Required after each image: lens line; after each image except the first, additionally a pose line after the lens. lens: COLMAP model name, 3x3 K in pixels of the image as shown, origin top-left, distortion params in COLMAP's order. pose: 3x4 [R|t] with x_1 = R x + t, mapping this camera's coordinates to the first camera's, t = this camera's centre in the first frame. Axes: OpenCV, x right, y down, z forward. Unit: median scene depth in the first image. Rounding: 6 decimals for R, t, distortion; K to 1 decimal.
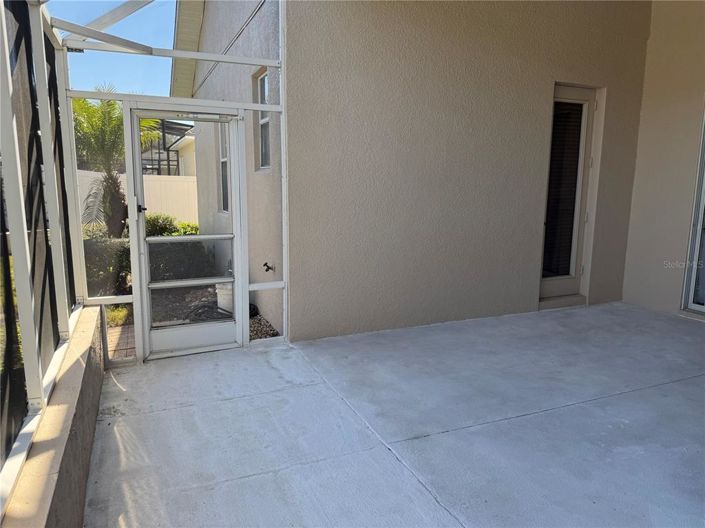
lens RADIAL K [[501.0, 0, 351.3], [0, 501.0, 265.6], [0, 0, 1]] dist [0.000485, 0.001269]
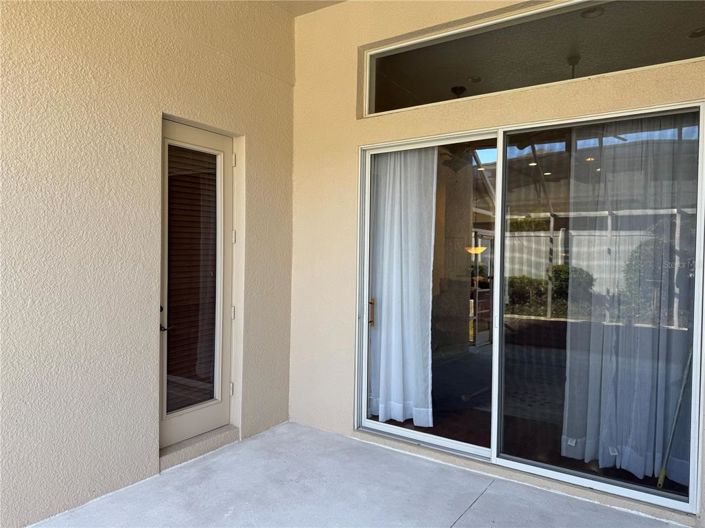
lens RADIAL K [[501.0, 0, 352.6], [0, 501.0, 264.2], [0, 0, 1]] dist [0.000485, 0.001269]
pose [[0.845729, -0.007180, 0.533564, 0.245544], [0.077430, 0.990978, -0.109395, -0.076515], [-0.527964, 0.133833, 0.838655, 0.322592]]
